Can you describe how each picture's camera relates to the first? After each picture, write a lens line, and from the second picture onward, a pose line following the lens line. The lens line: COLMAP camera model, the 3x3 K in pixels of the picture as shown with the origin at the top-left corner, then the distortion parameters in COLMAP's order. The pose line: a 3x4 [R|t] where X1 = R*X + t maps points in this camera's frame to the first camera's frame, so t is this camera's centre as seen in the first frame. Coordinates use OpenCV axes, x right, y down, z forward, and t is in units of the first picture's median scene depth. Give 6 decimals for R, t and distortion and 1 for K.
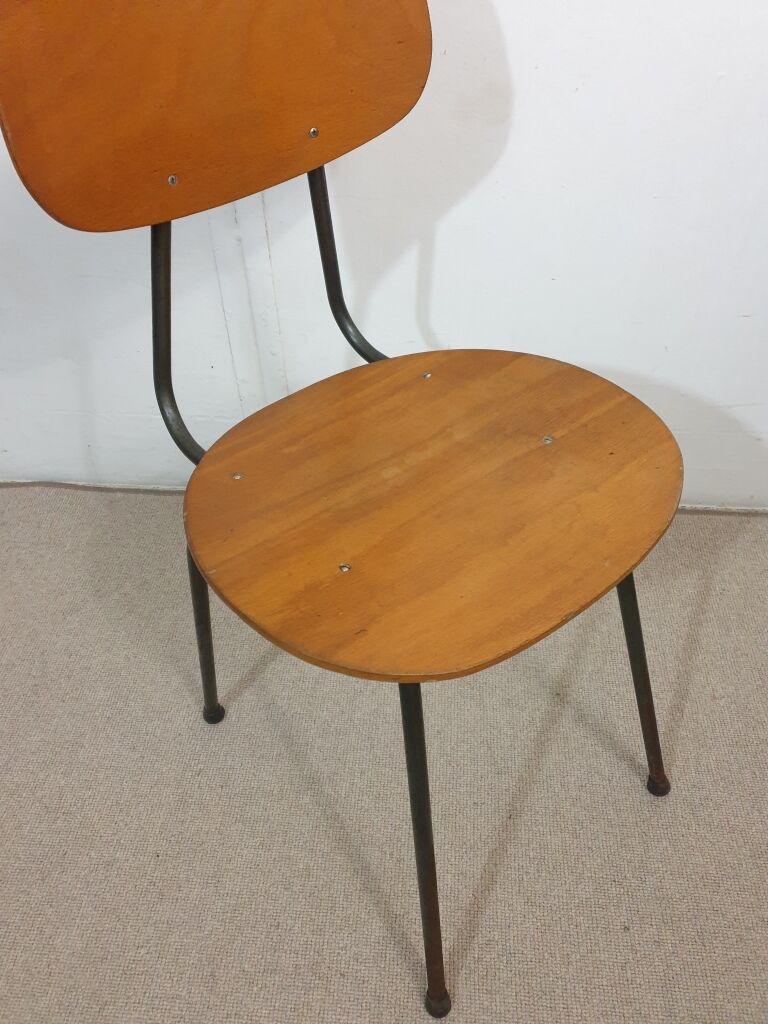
lens RADIAL K [[798.8, 0, 374.3], [0, 798.8, 513.7], [0, 0, 1]] dist [0.008329, 0.036965]
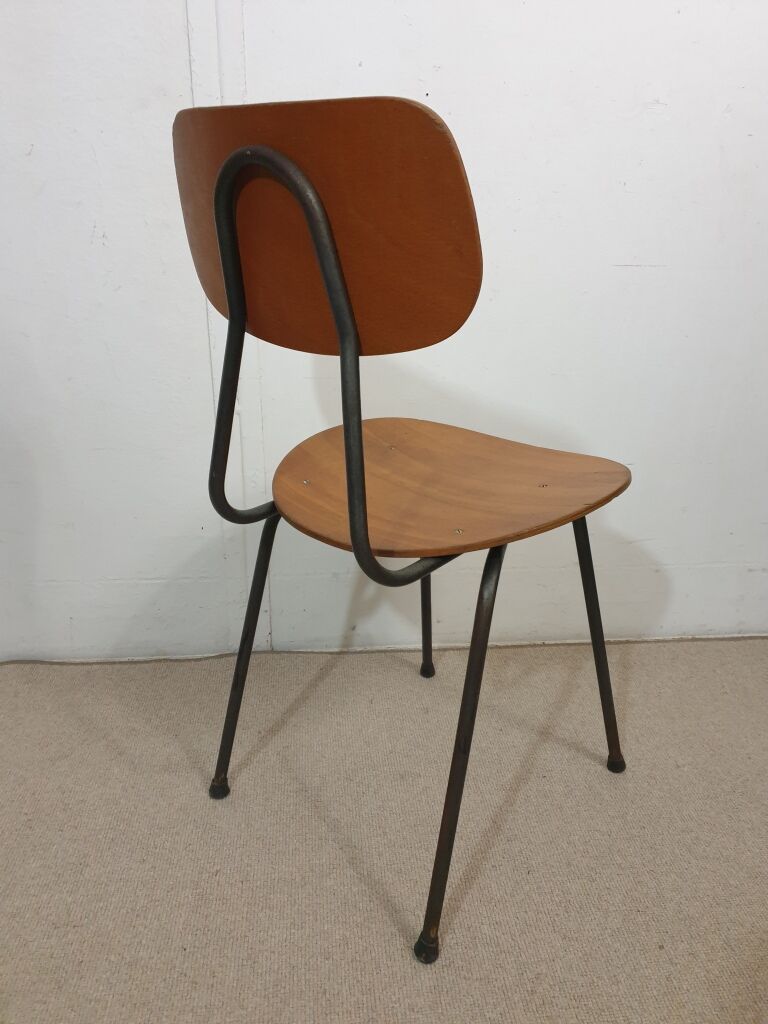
lens RADIAL K [[798.8, 0, 377.4], [0, 798.8, 518.7], [0, 0, 1]] dist [0.008329, 0.036965]
pose [[0.984784, -0.027904, 0.171525, -0.202309], [0.093757, 0.916362, -0.389218, 0.365633], [-0.146319, 0.399377, 0.905035, -0.104508]]
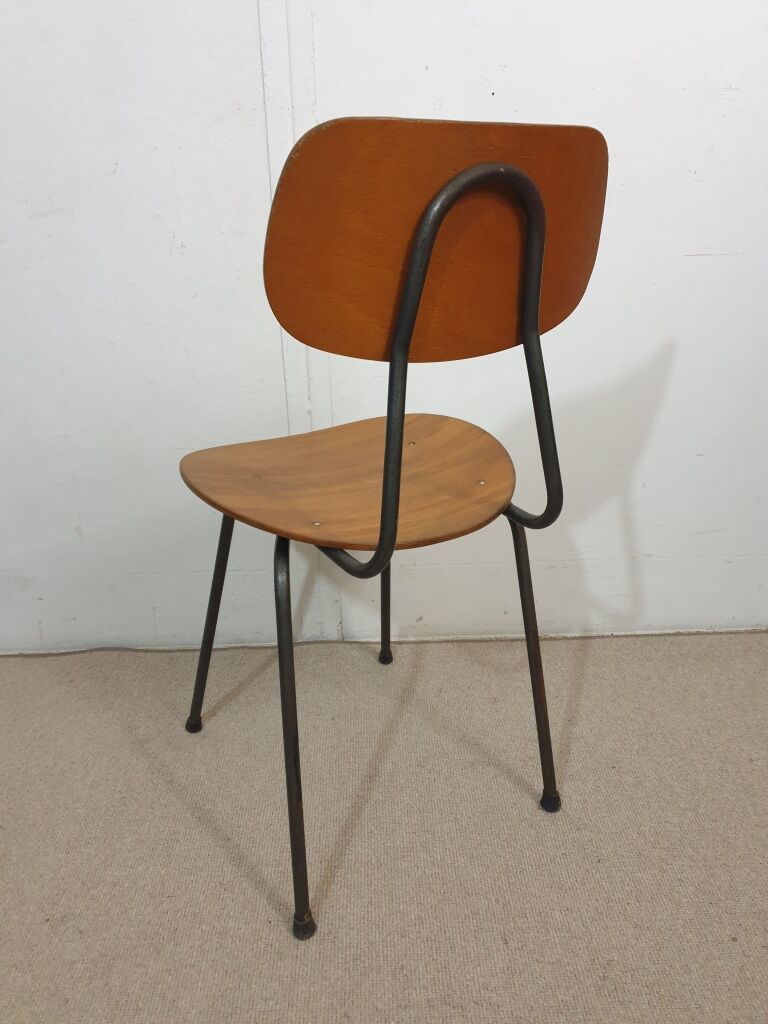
lens RADIAL K [[798.8, 0, 369.8], [0, 798.8, 515.8], [0, 0, 1]] dist [0.008329, 0.036965]
pose [[0.995582, -0.037823, 0.085942, -0.220493], [0.067913, 0.922116, -0.380908, 0.361796], [-0.064841, 0.385061, 0.920610, -0.145245]]
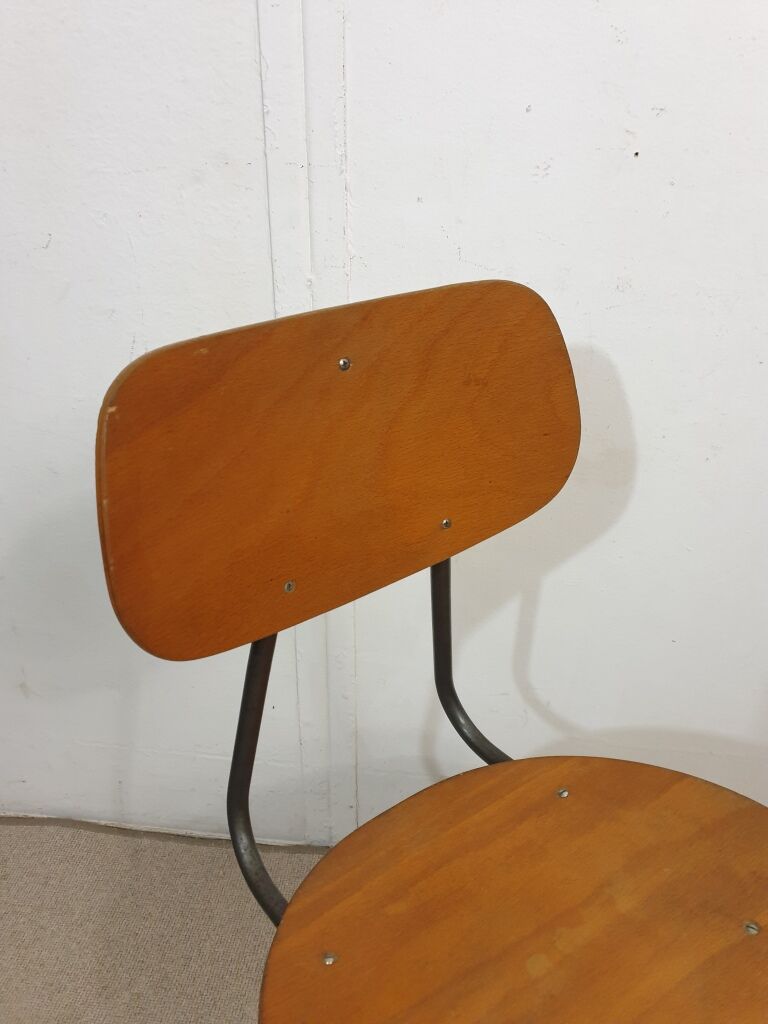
lens RADIAL K [[798.8, 0, 373.6], [0, 798.8, 512.1], [0, 0, 1]] dist [0.008329, 0.036965]
pose [[0.998629, 0.042156, -0.031018, -0.100494], [-0.049500, 0.953260, -0.298069, -0.175676], [0.017003, 0.299195, 0.954040, 0.131769]]
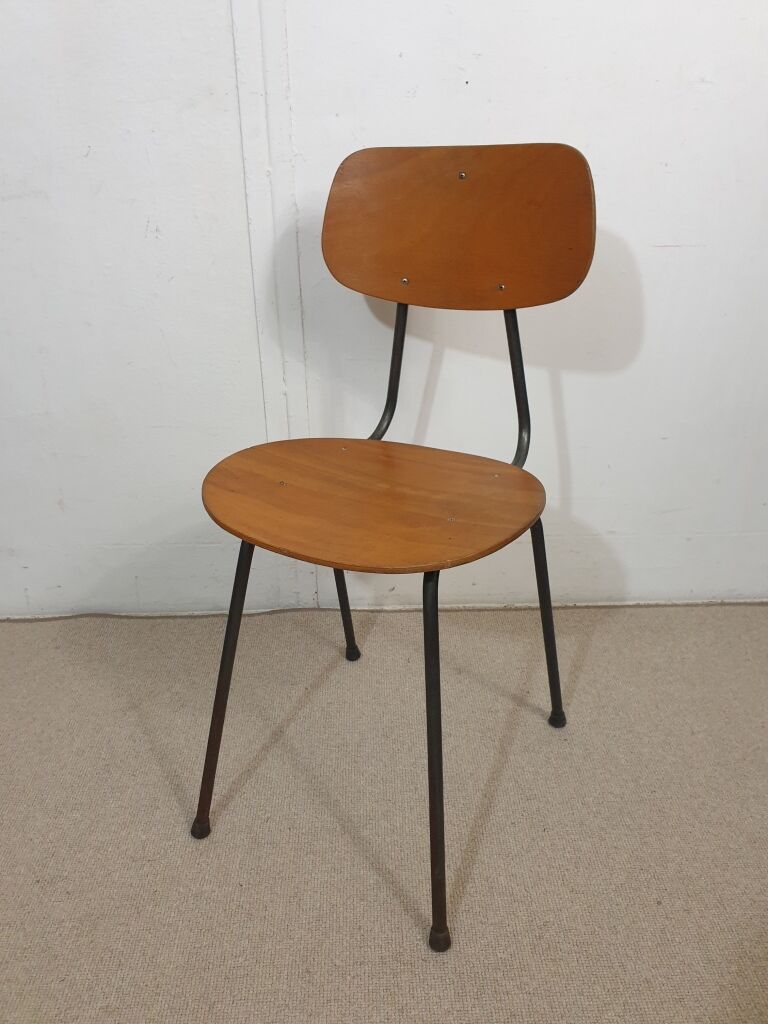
lens RADIAL K [[798.8, 0, 370.5], [0, 798.8, 513.4], [0, 0, 1]] dist [0.008329, 0.036965]
pose [[0.994960, -0.034989, 0.093968, -0.185211], [0.061543, 0.952951, -0.296812, 0.287152], [-0.079162, 0.301100, 0.950301, -0.234918]]
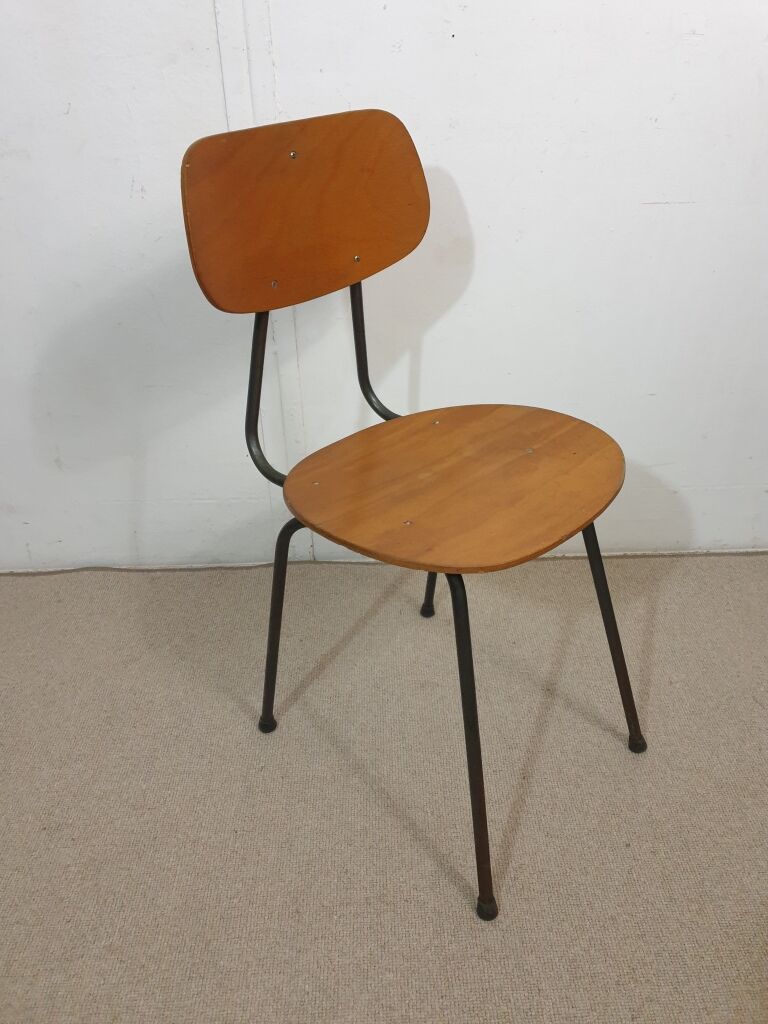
lens RADIAL K [[798.8, 0, 382.6], [0, 798.8, 503.0], [0, 0, 1]] dist [0.008329, 0.036965]
pose [[0.994624, -0.047543, 0.091994, -0.146691], [0.067088, 0.972573, -0.222714, 0.242204], [-0.078882, 0.227688, 0.970534, -0.281956]]
